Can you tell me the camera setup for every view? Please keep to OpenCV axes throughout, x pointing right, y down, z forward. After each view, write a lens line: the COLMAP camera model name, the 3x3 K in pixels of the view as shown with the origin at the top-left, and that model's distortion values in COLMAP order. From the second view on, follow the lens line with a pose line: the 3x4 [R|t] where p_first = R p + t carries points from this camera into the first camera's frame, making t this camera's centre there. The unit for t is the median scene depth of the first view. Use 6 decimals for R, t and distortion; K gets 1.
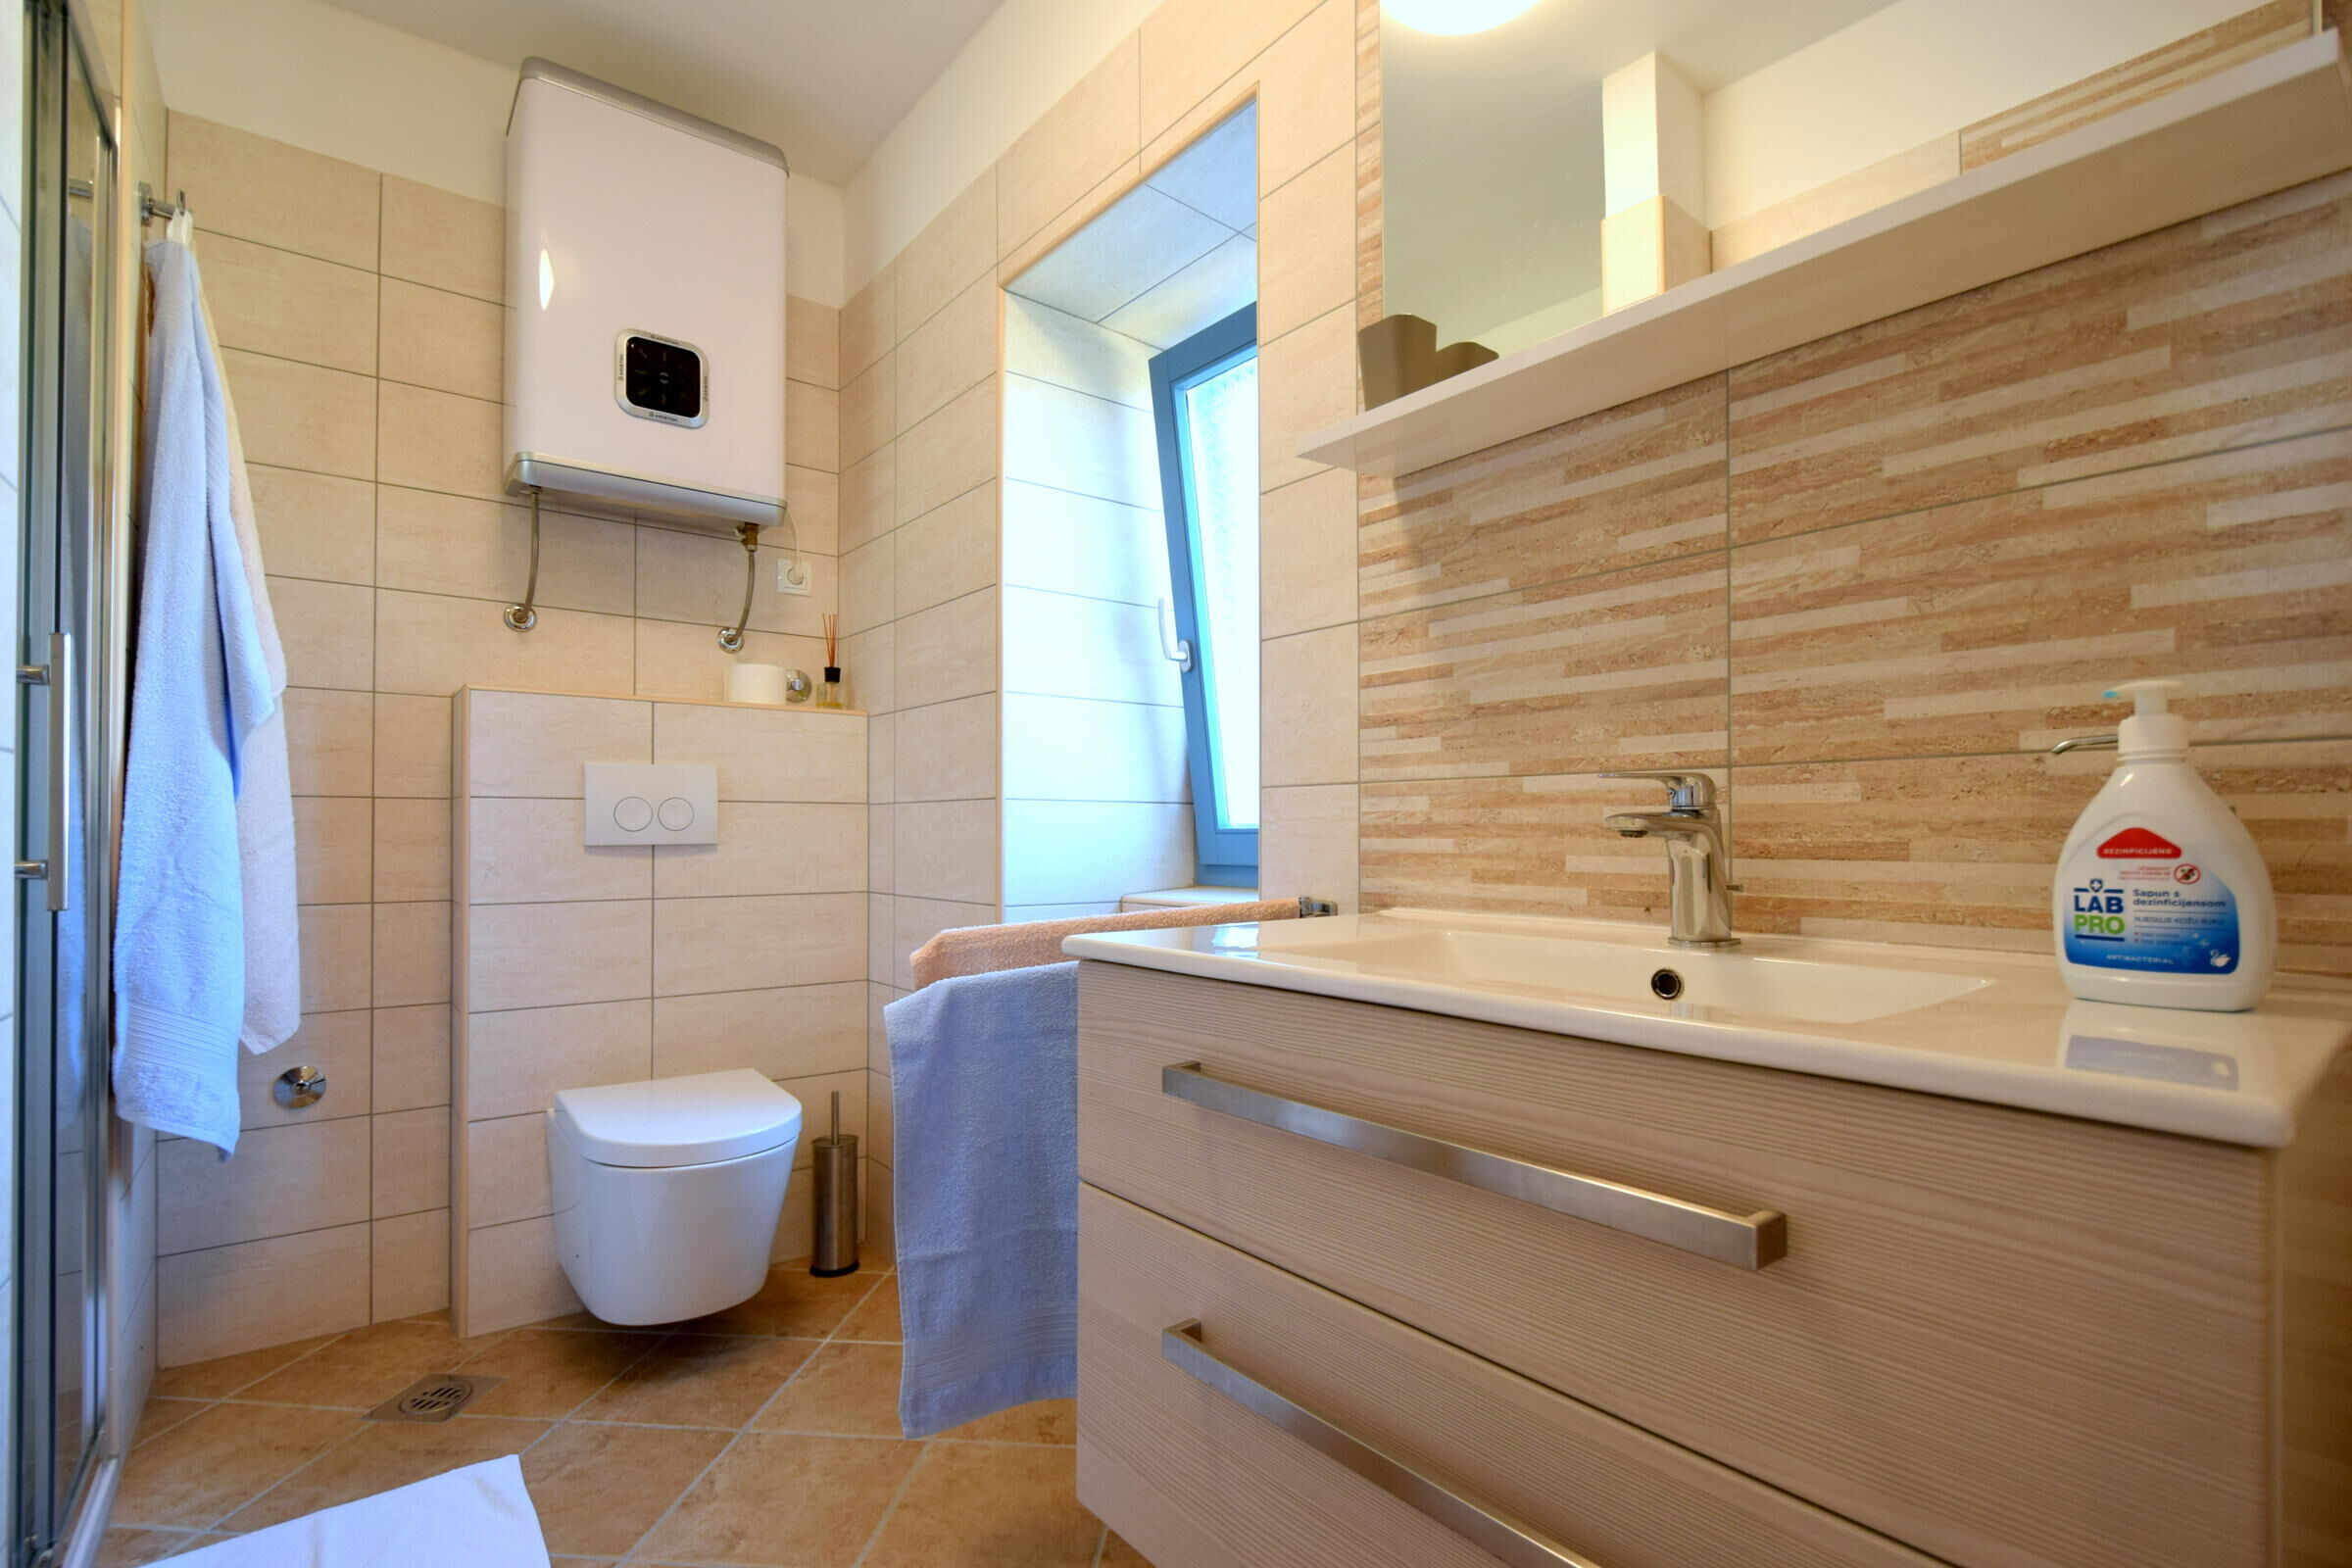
lens RADIAL K [[1091.1, 0, 1168.4], [0, 1091.1, 819.3], [0, 0, 1]] dist [0.016161, -0.011182]
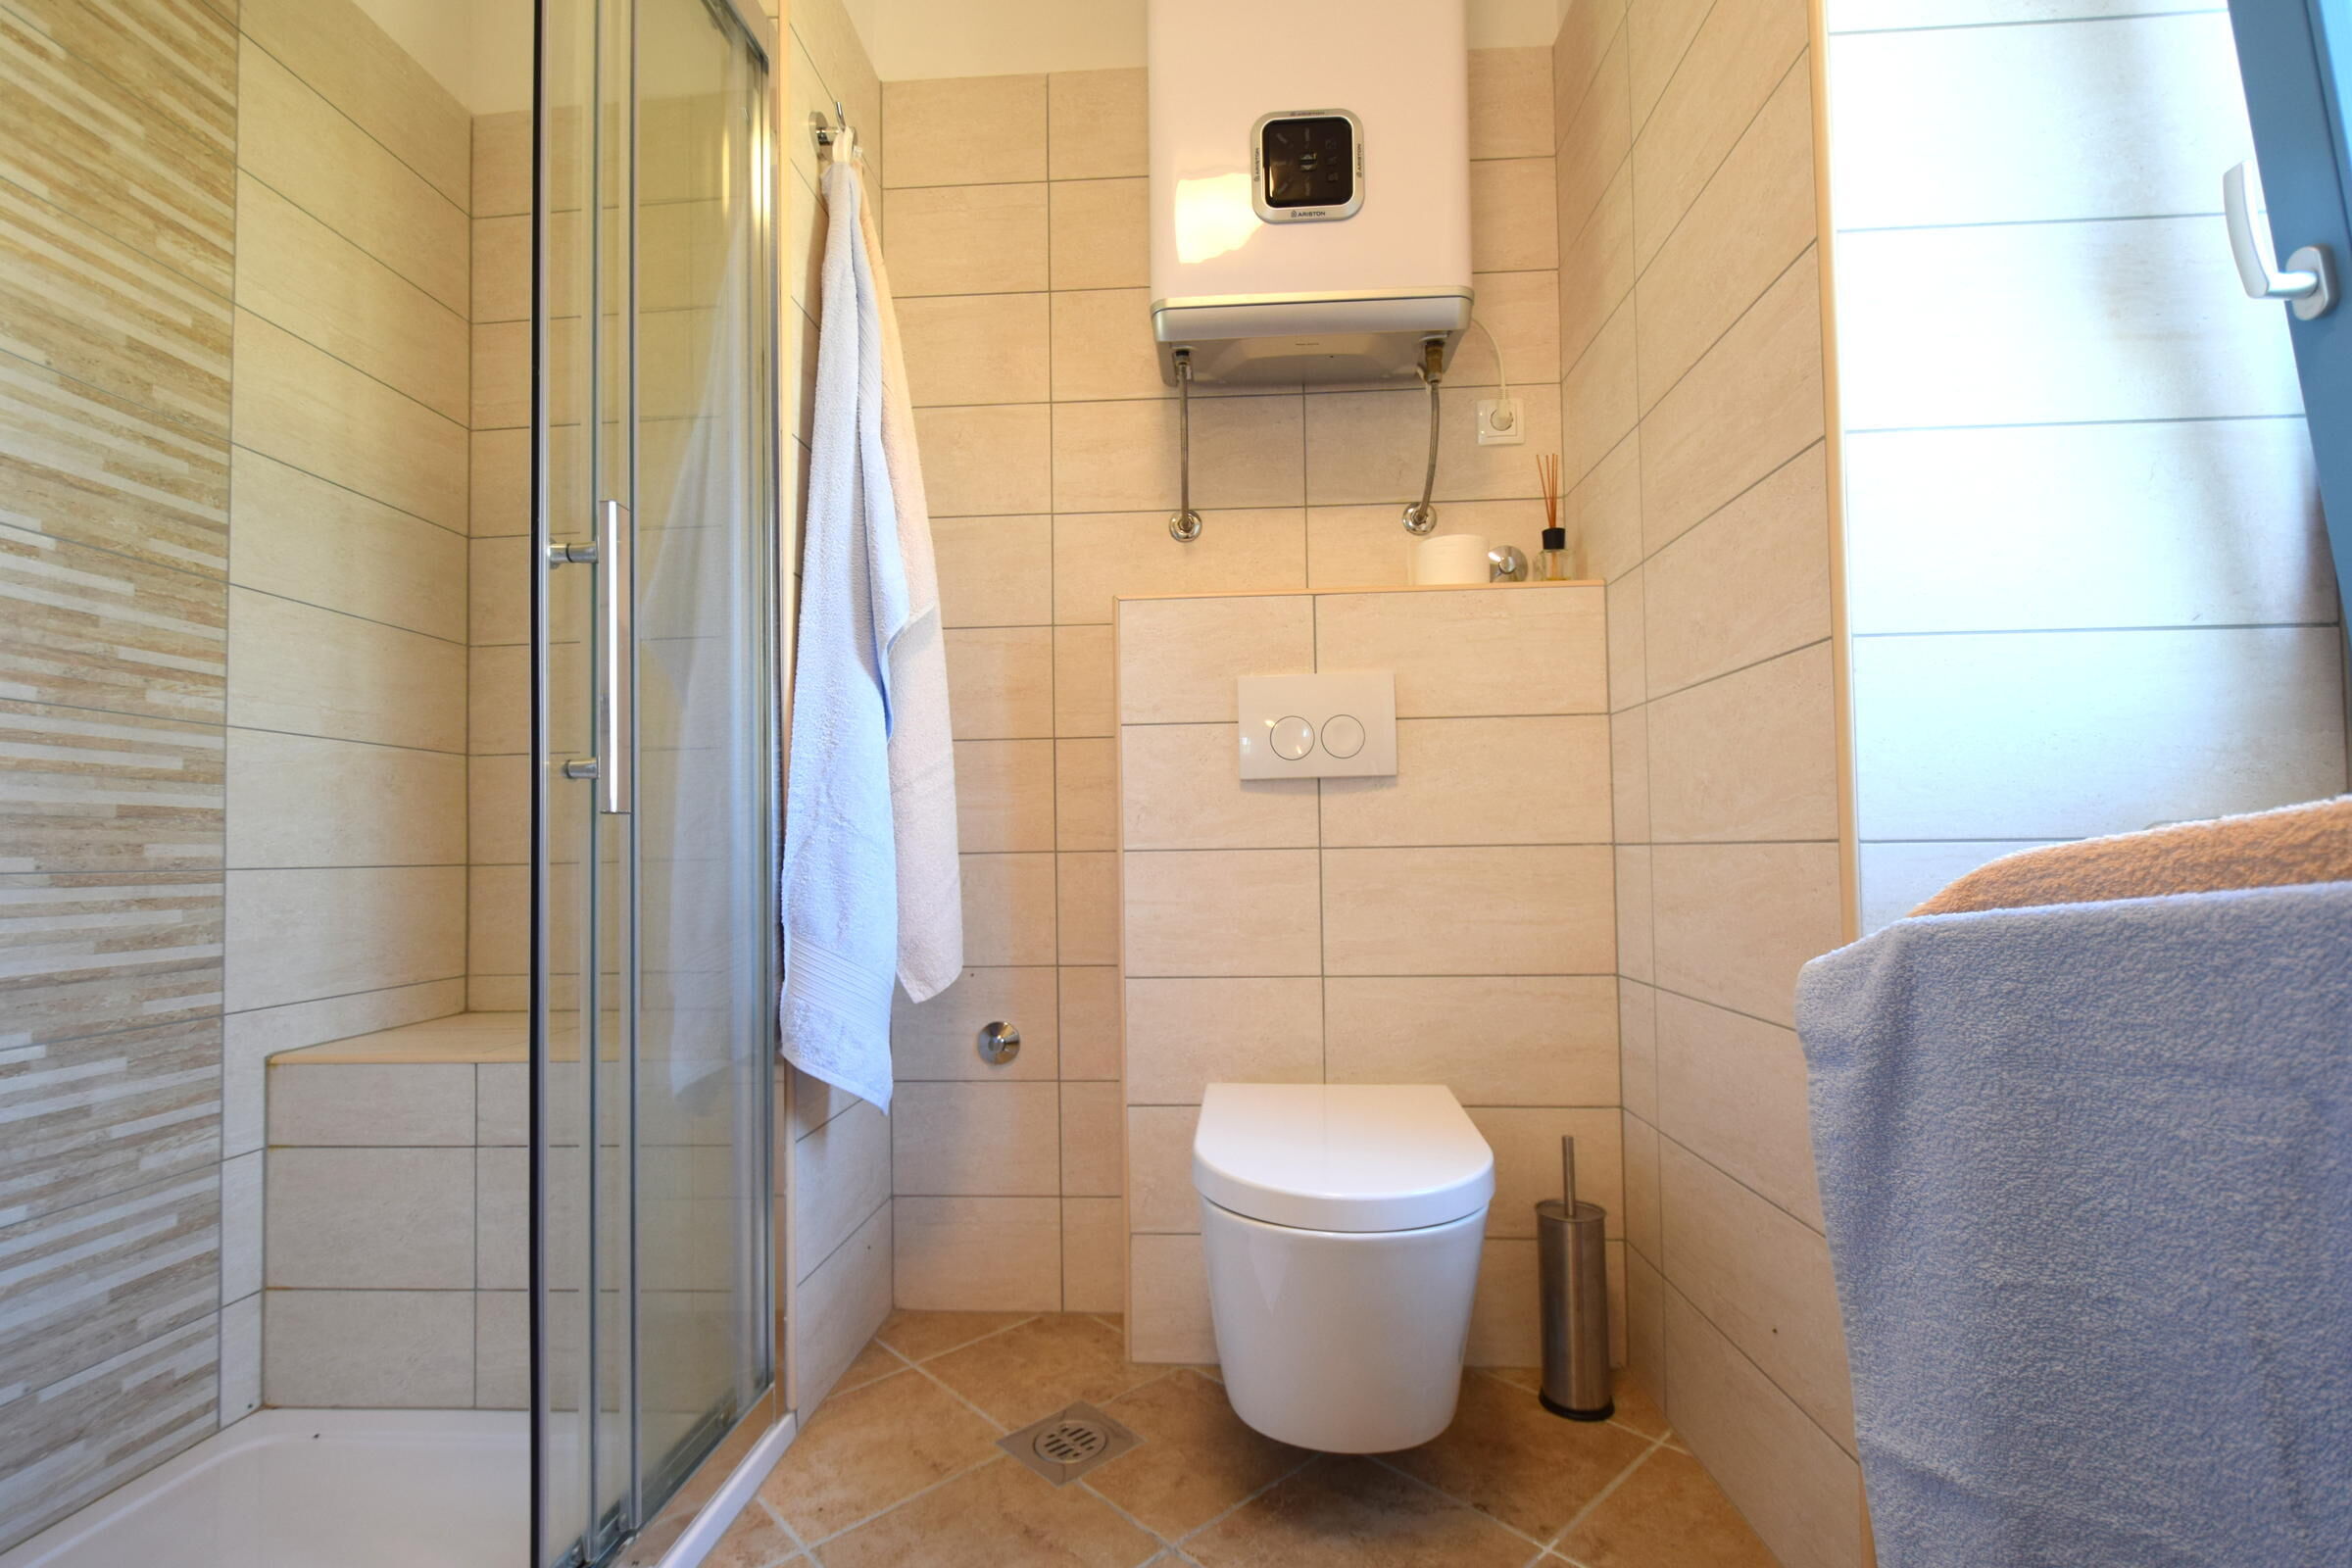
lens RADIAL K [[1037.8, 0, 1188.5], [0, 1037.8, 817.6], [0, 0, 1]] dist [0.011785, -0.009683]
pose [[0.764087, -0.032925, -0.644273, -0.073254], [0.022187, 0.999447, -0.024764, 0.072680], [0.644732, 0.004627, 0.764395, 0.406875]]
